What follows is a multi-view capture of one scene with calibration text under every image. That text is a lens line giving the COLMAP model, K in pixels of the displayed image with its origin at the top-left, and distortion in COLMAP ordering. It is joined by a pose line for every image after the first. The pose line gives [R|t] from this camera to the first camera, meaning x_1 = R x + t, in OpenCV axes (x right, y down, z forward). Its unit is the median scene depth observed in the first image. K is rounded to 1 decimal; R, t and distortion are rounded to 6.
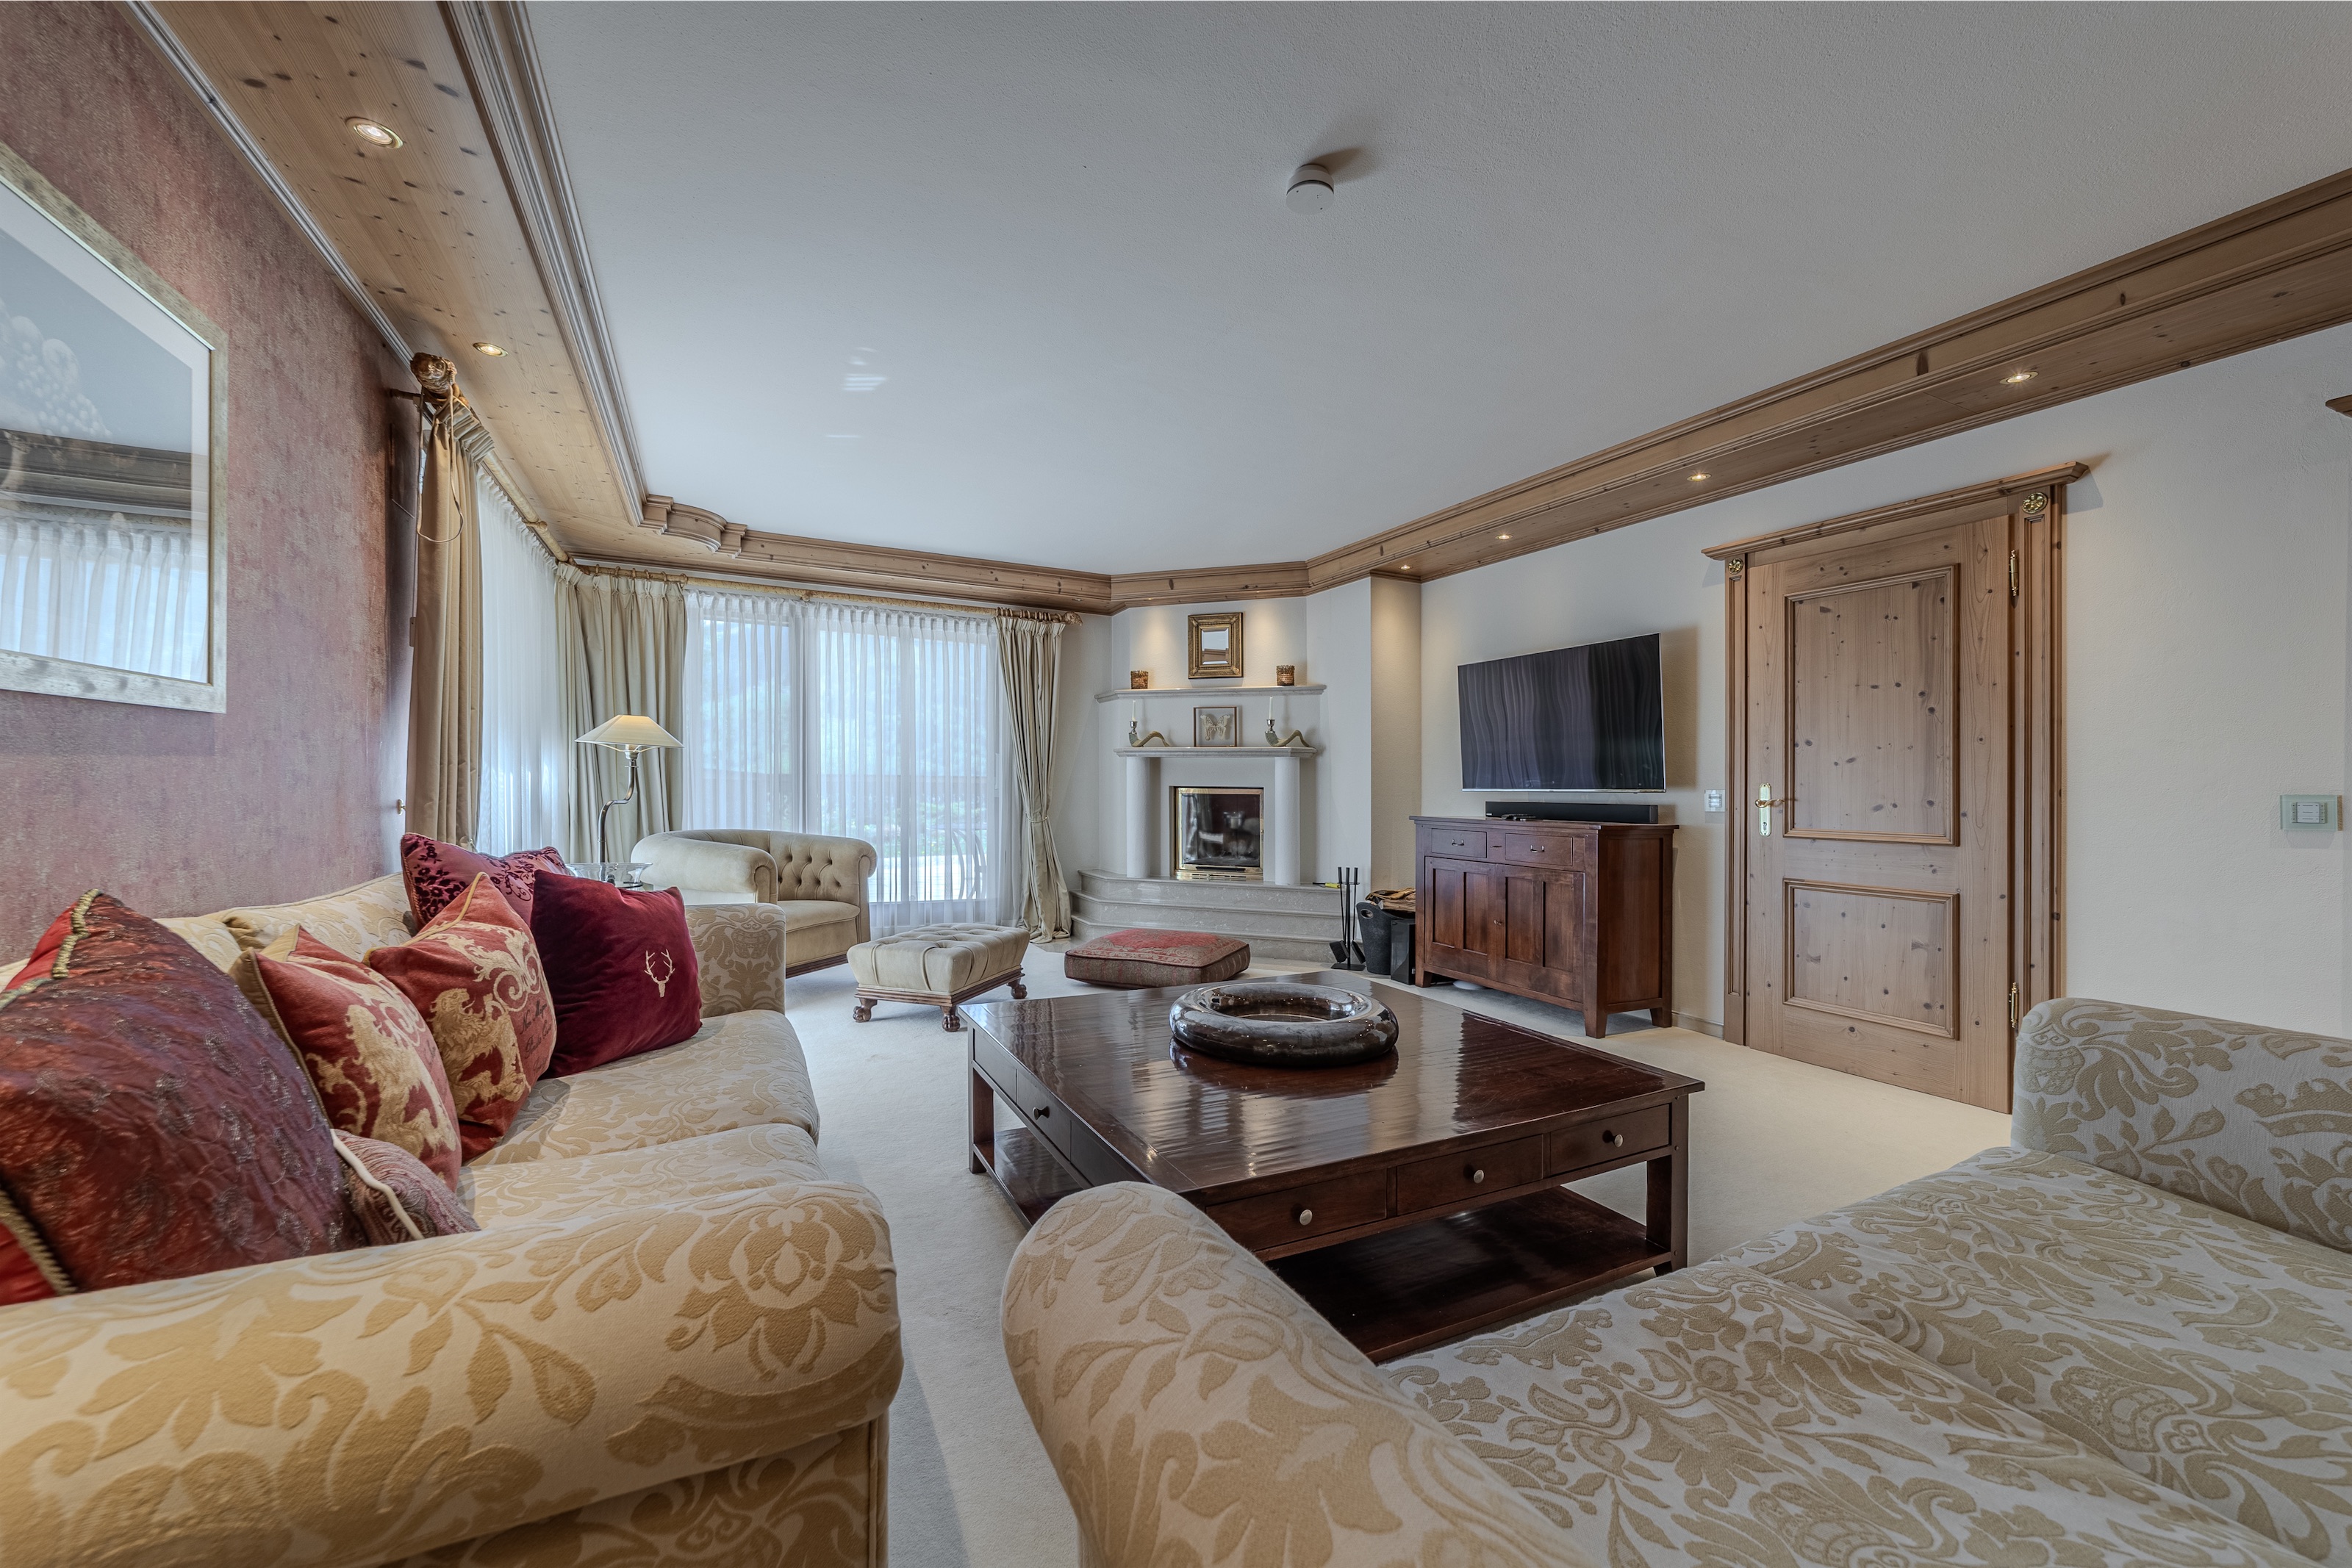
lens RADIAL K [[902.8, 0, 1163.0], [0, 902.8, 784.6], [0, 0, 1]] dist [-0.020548, 0.010935]
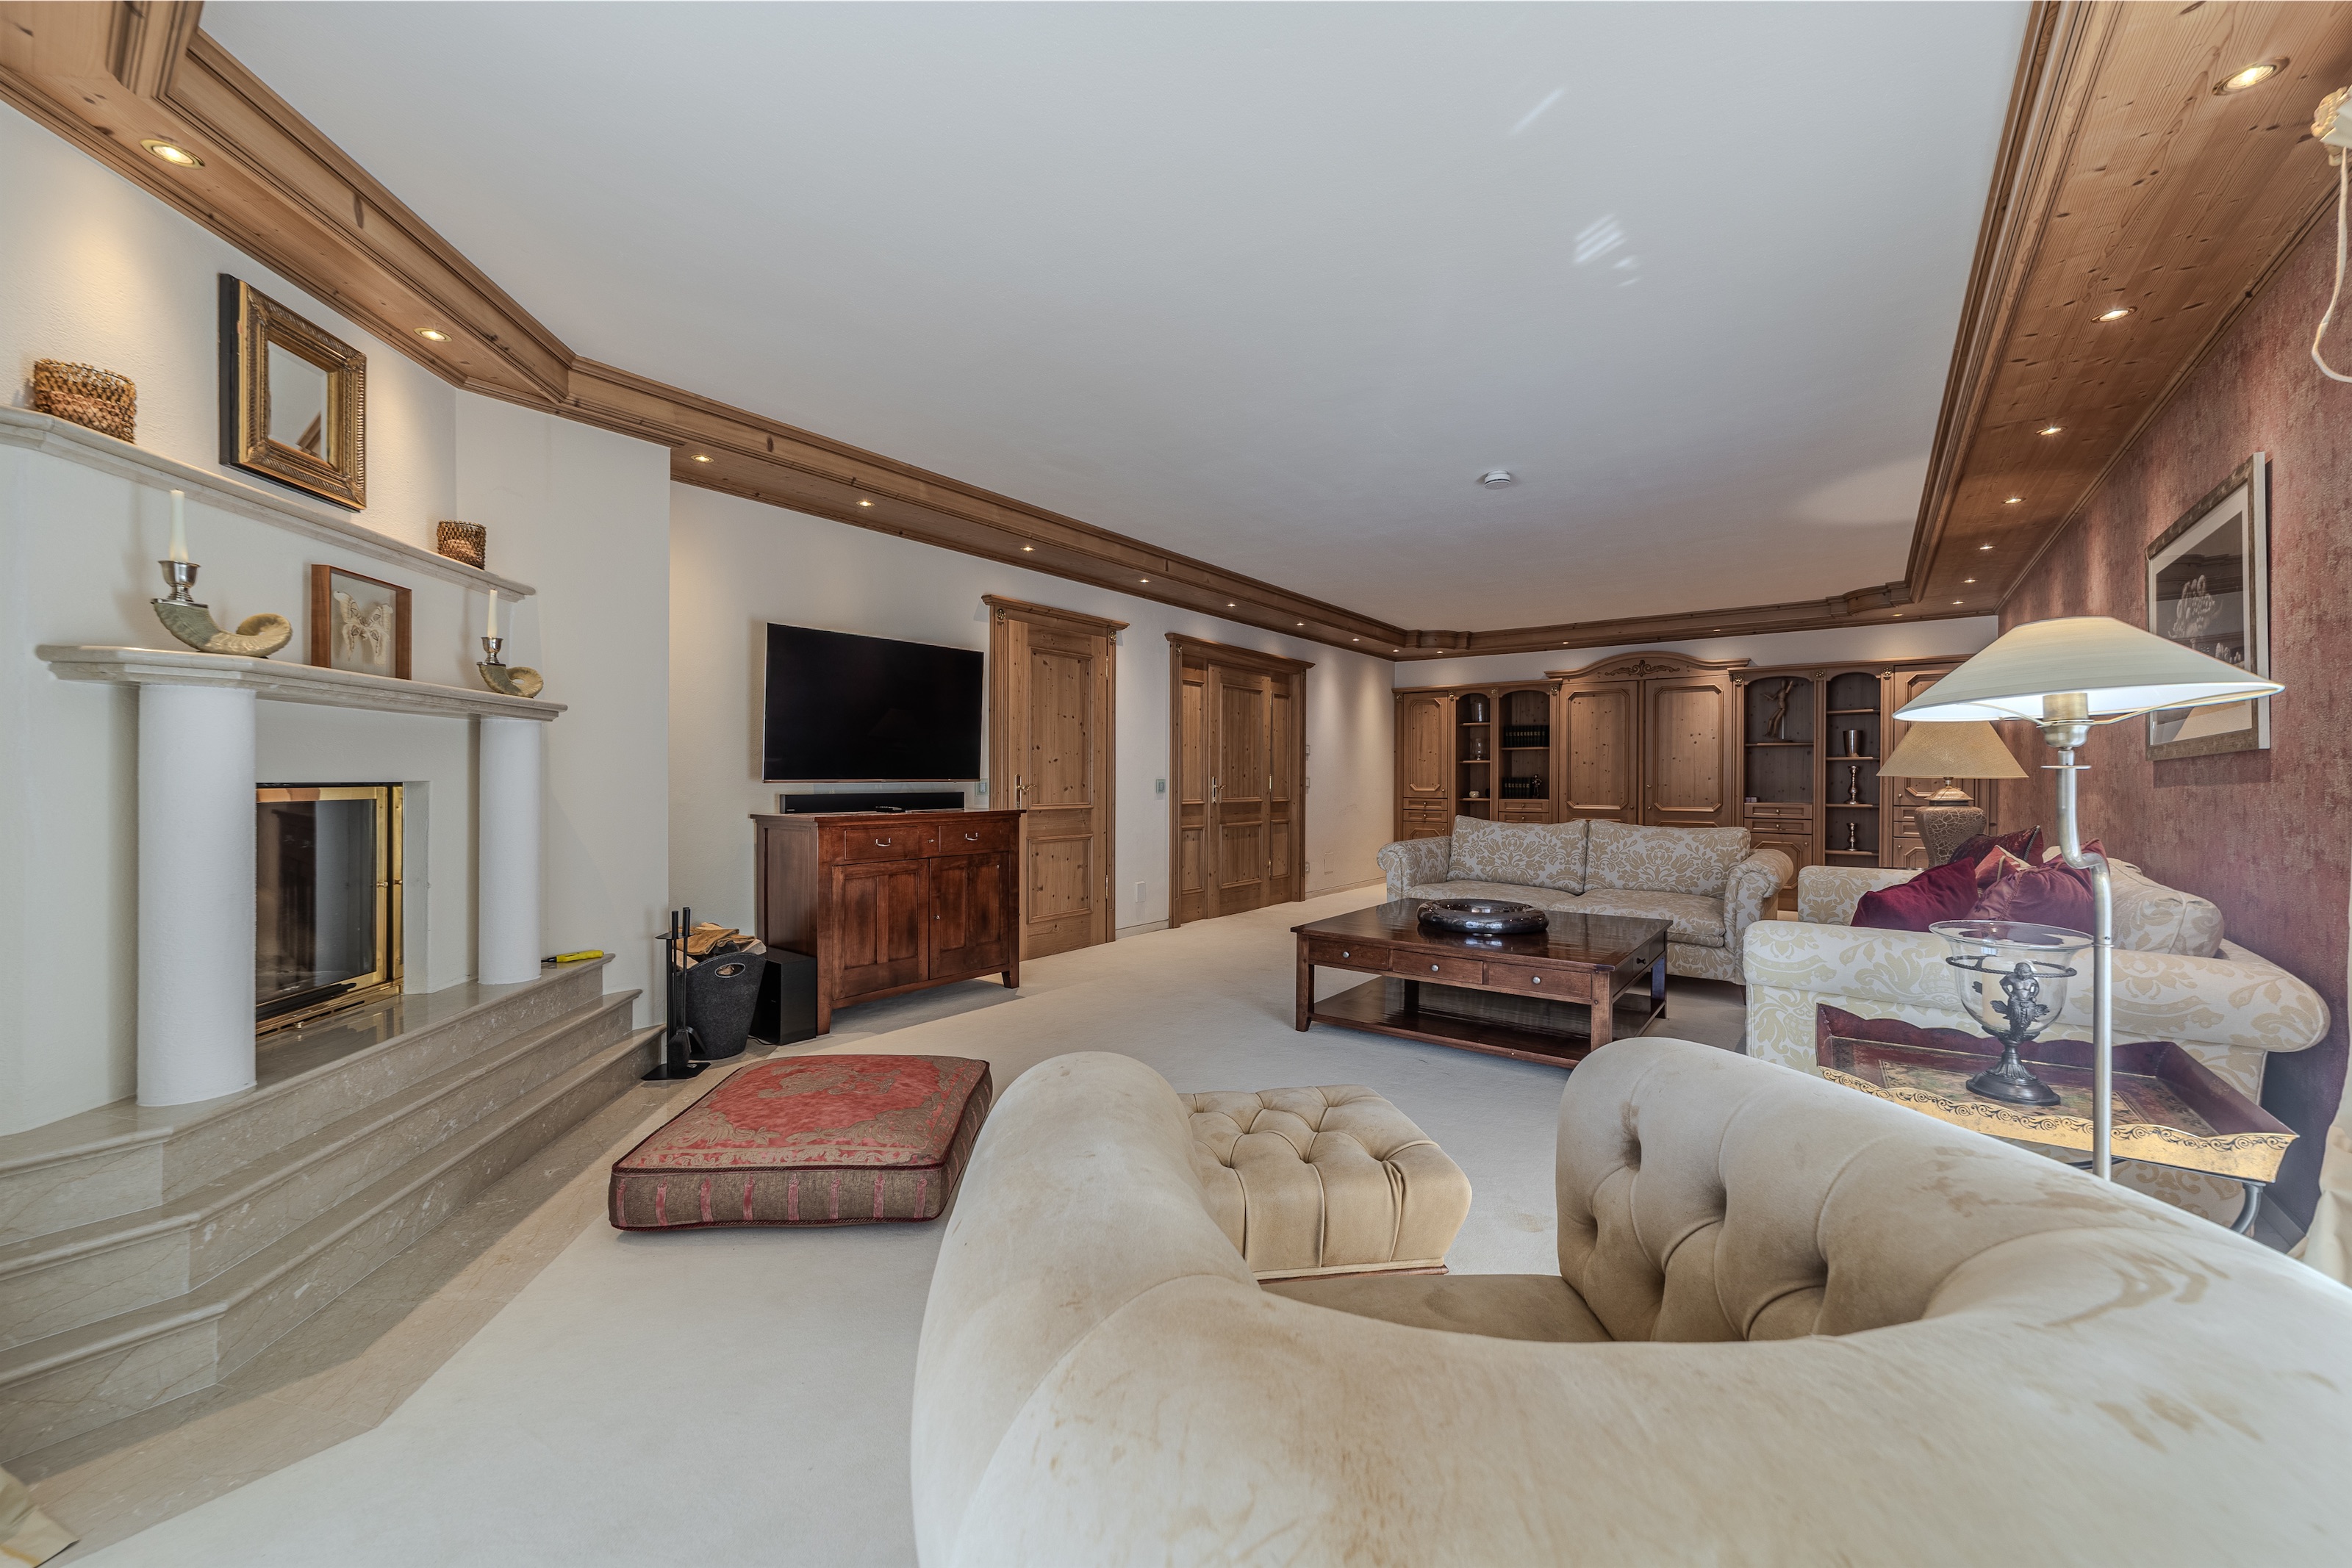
lens RADIAL K [[902.8, 0, 1163.0], [0, 902.8, 784.6], [0, 0, 1]] dist [-0.020548, 0.010935]
pose [[-0.434412, -0.021995, 0.900446, -0.829077], [-0.013783, 0.999747, 0.017771, -0.015694], [-0.900609, -0.004691, -0.434605, 1.613622]]
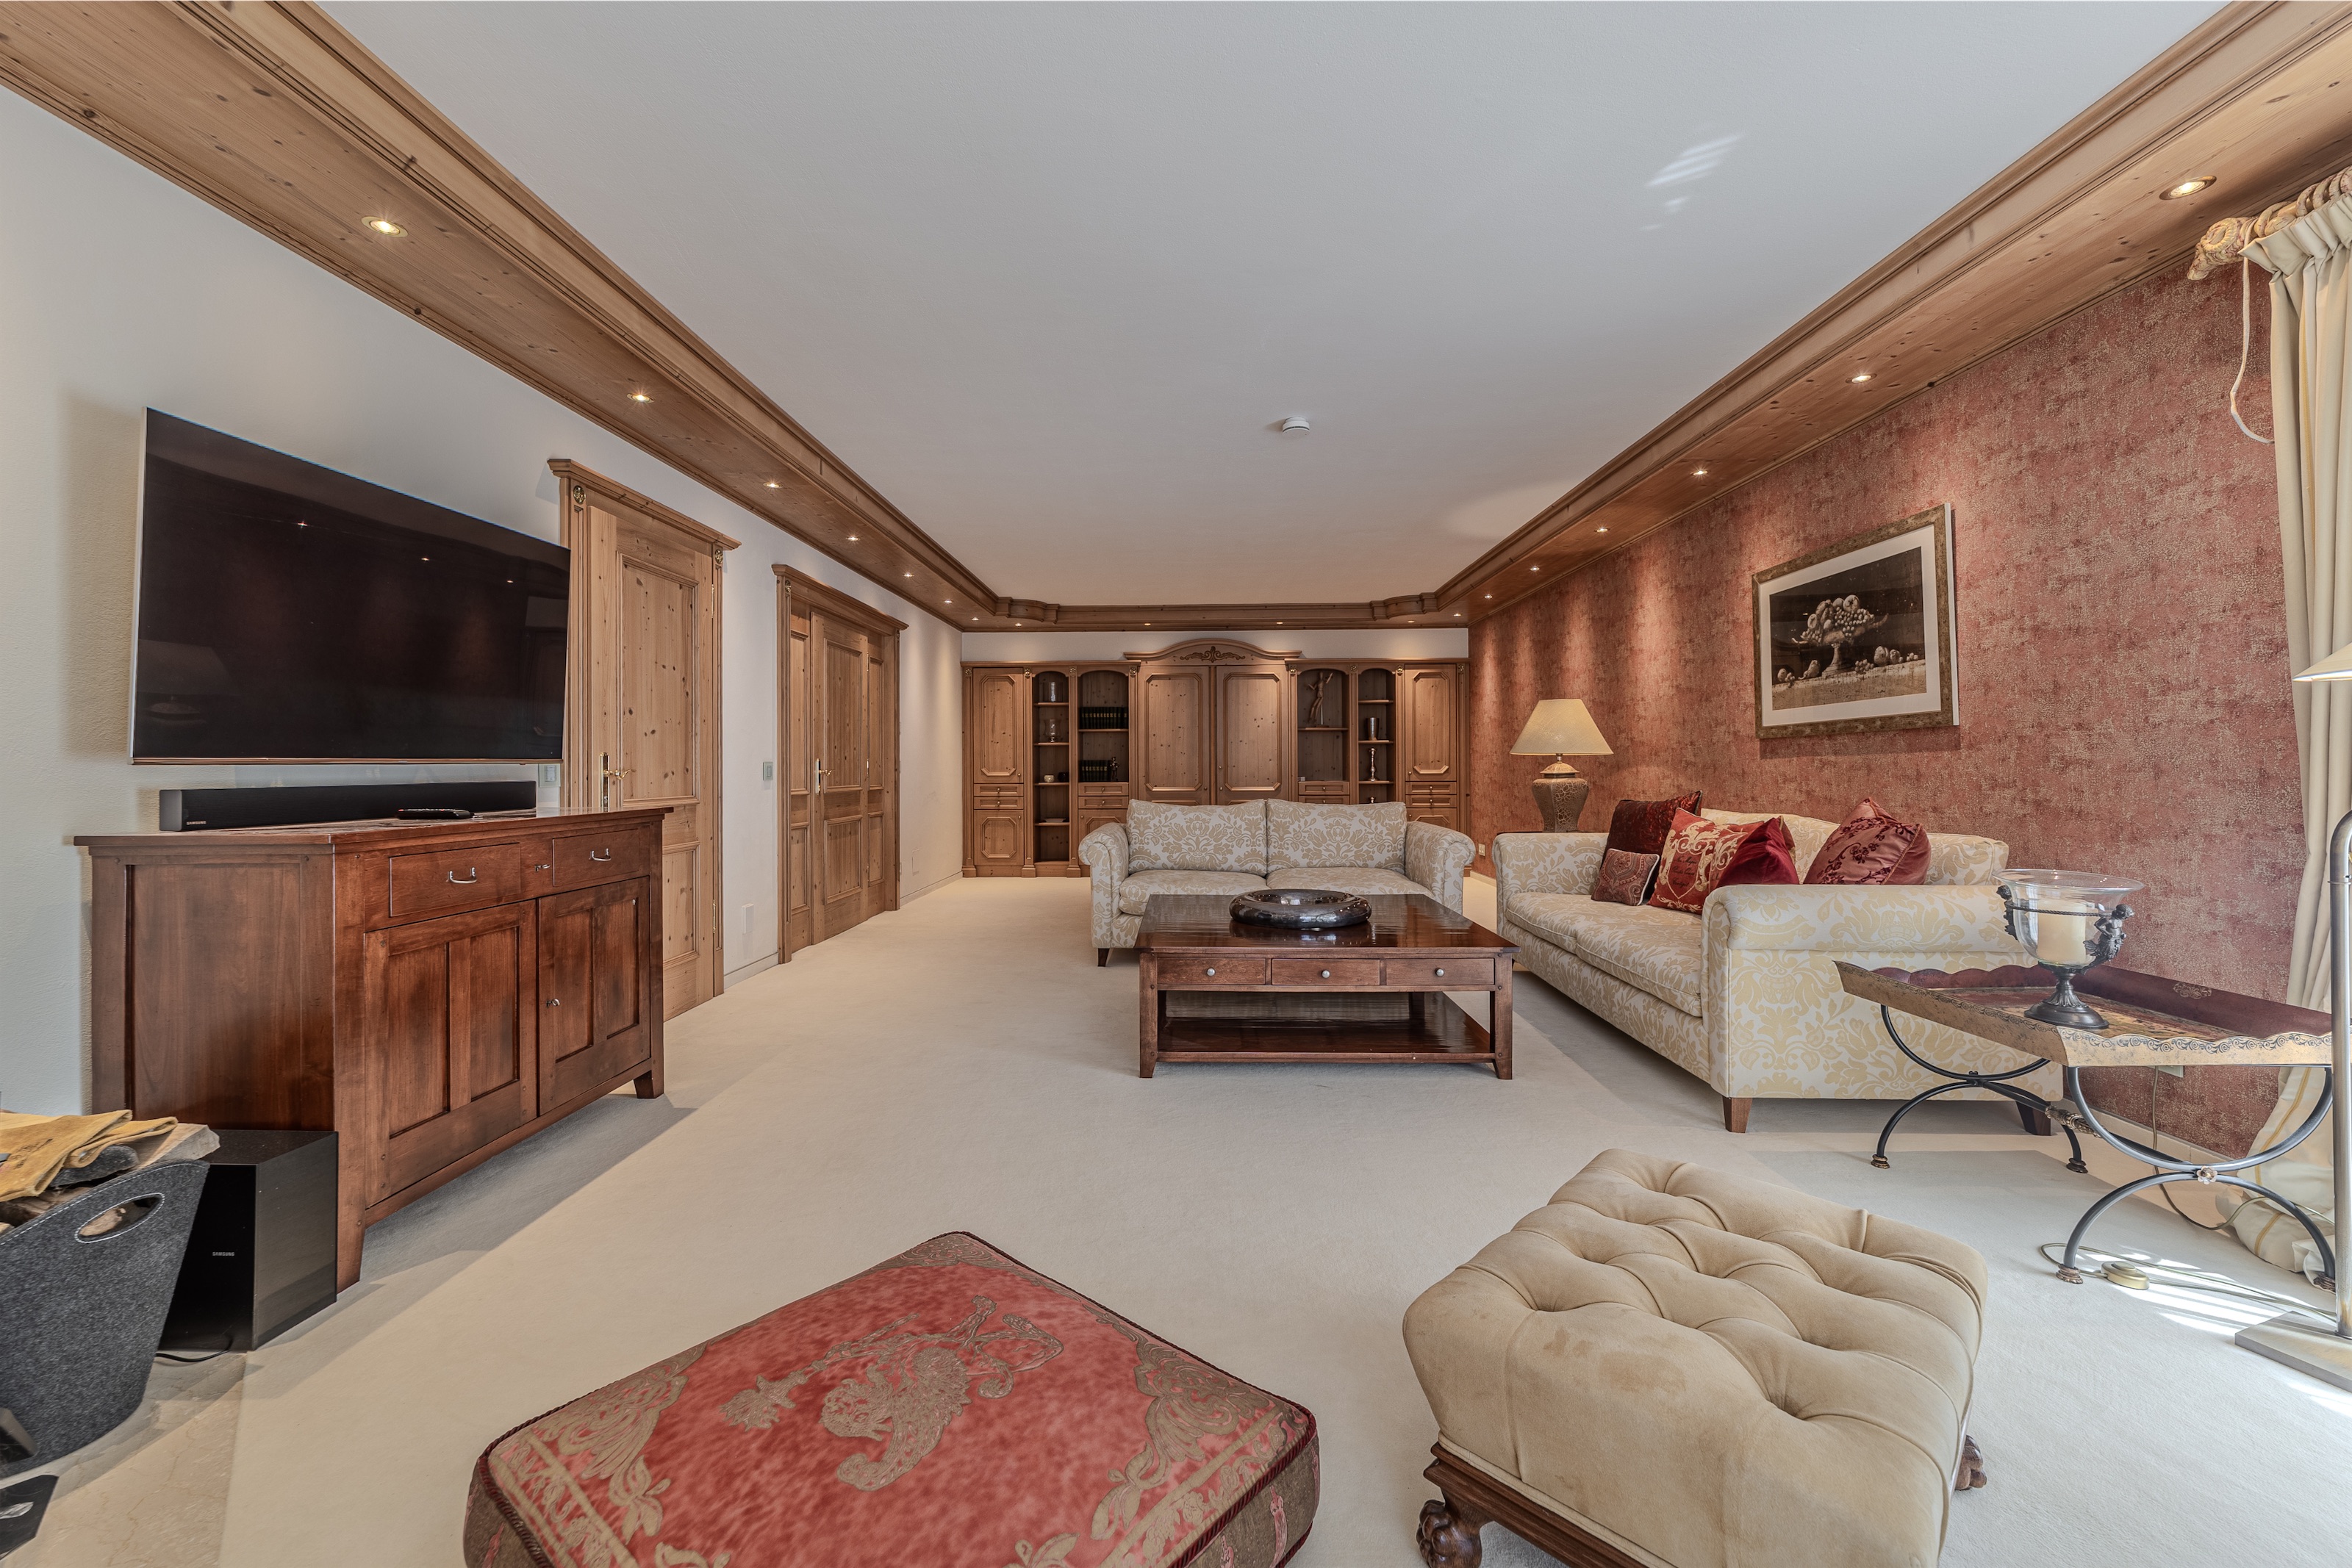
lens RADIAL K [[932.8, 0, 1162.4], [0, 932.8, 761.5], [0, 0, 1]] dist [-0.018530, 0.012483]
pose [[-0.879898, -0.007567, 0.475103, -0.307781], [-0.009909, 0.999948, -0.002425, 0.004693], [-0.475060, -0.006841, -0.879927, 1.772232]]
